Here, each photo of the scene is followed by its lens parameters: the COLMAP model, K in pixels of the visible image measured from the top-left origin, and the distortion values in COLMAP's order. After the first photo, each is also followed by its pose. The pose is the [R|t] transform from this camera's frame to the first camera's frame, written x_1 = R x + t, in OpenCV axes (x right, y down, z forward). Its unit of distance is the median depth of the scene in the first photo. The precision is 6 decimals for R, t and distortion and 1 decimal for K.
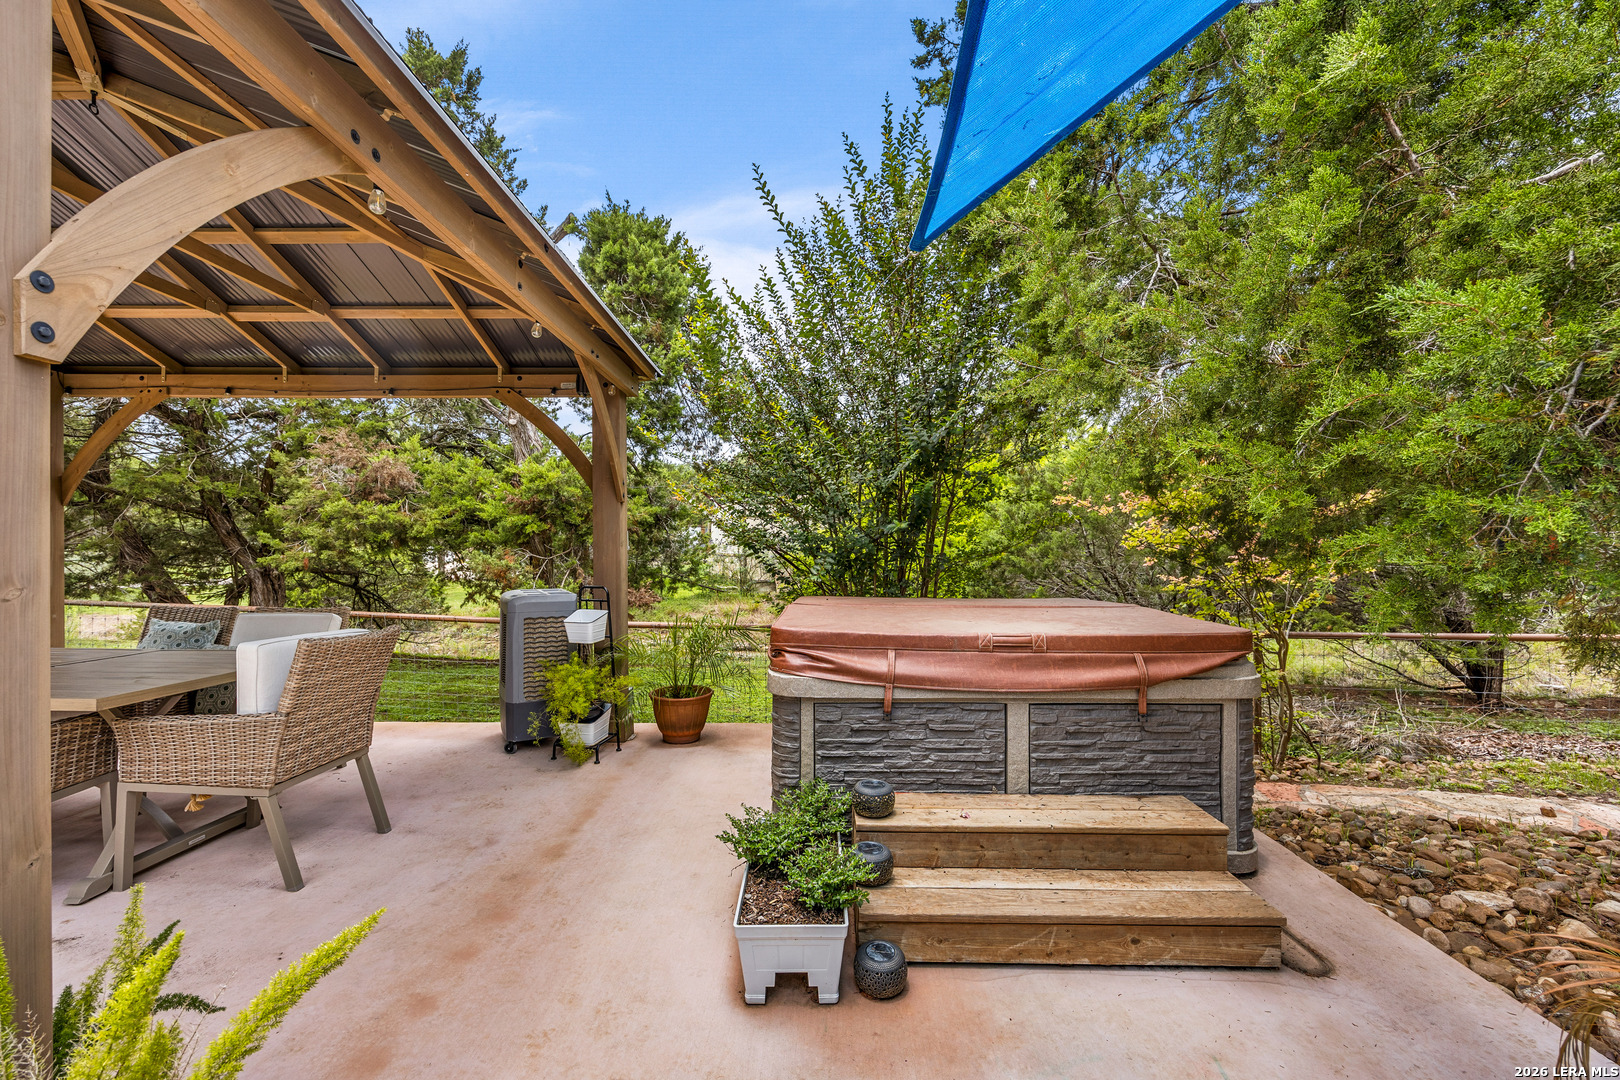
lens RADIAL K [[626.1, 0, 808.6], [0, 626.1, 549.8], [0, 0, 1]] dist [-0.003111, -0.000120]
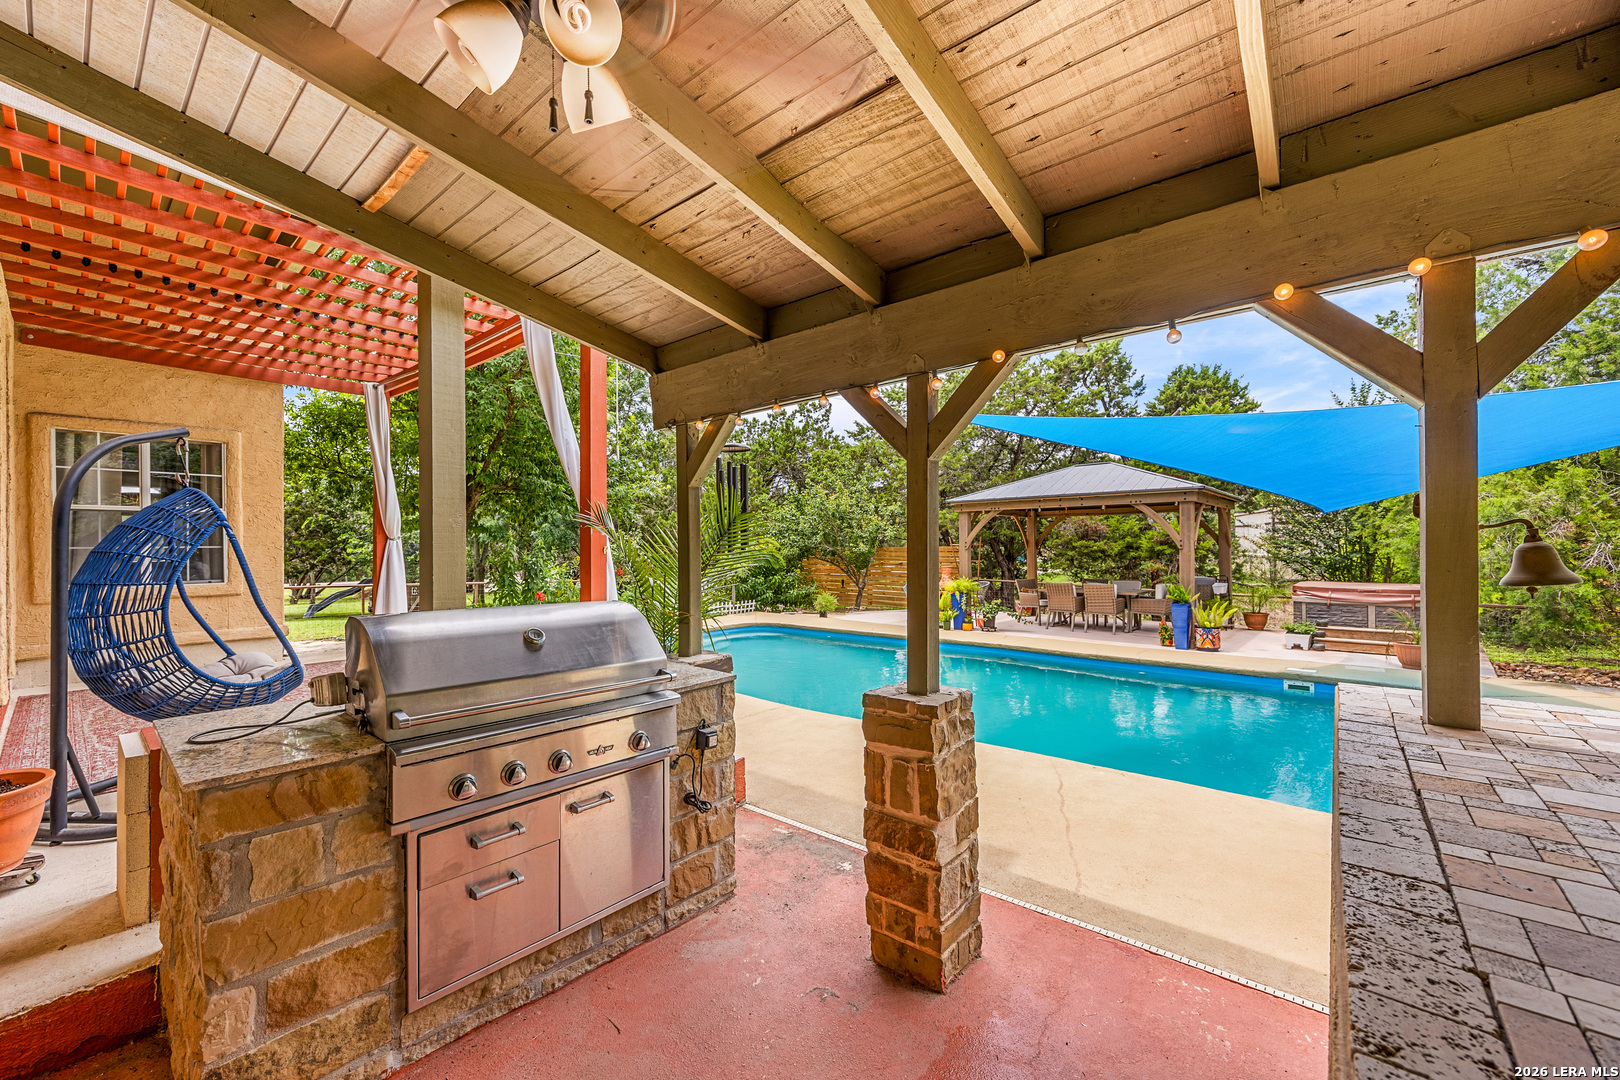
lens RADIAL K [[650.0, 0, 802.6], [0, 650.0, 541.7], [0, 0, 1]] dist [0.008751, -0.000766]
pose [[0.751247, -0.012211, -0.659908, 0.365653], [0.008780, 0.999925, -0.008508, -0.158070], [0.659963, 0.000598, 0.751298, -4.489678]]
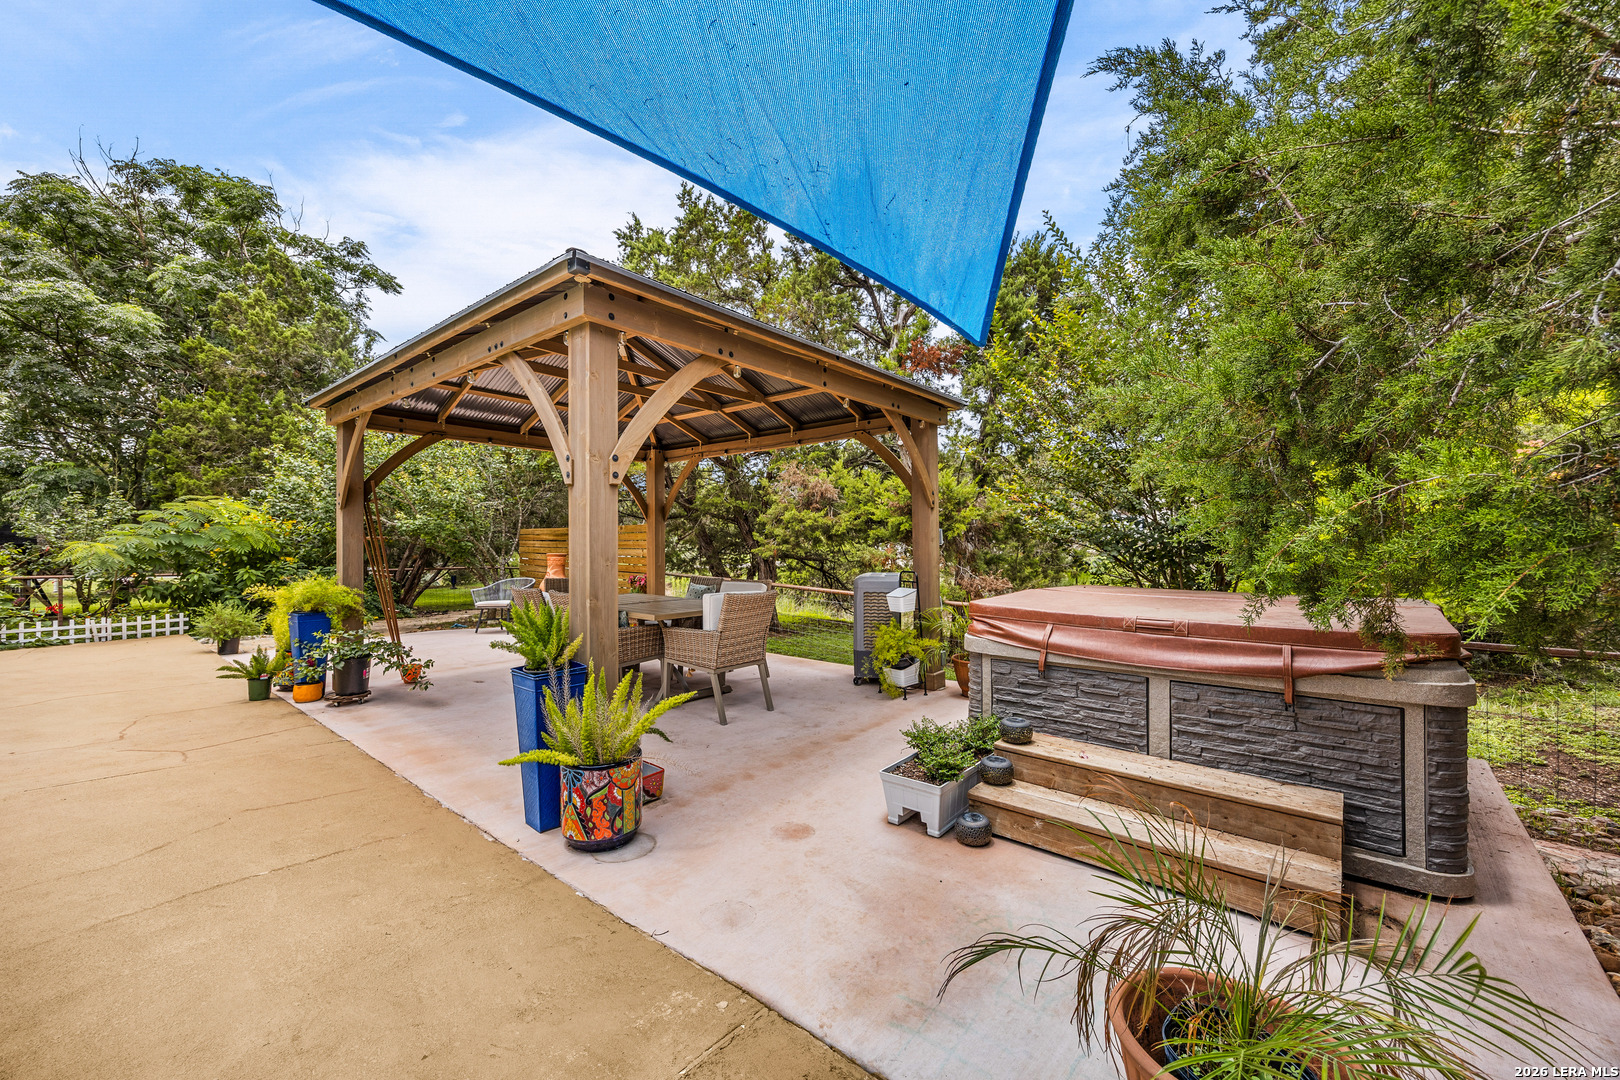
lens RADIAL K [[621.9, 0, 815.0], [0, 621.9, 529.7], [0, 0, 1]] dist [-0.001620, -0.000197]
pose [[0.777855, -0.018101, -0.628183, 0.565084], [0.007405, 0.999780, -0.019640, -0.010840], [0.628400, 0.010626, 0.777817, -0.290883]]
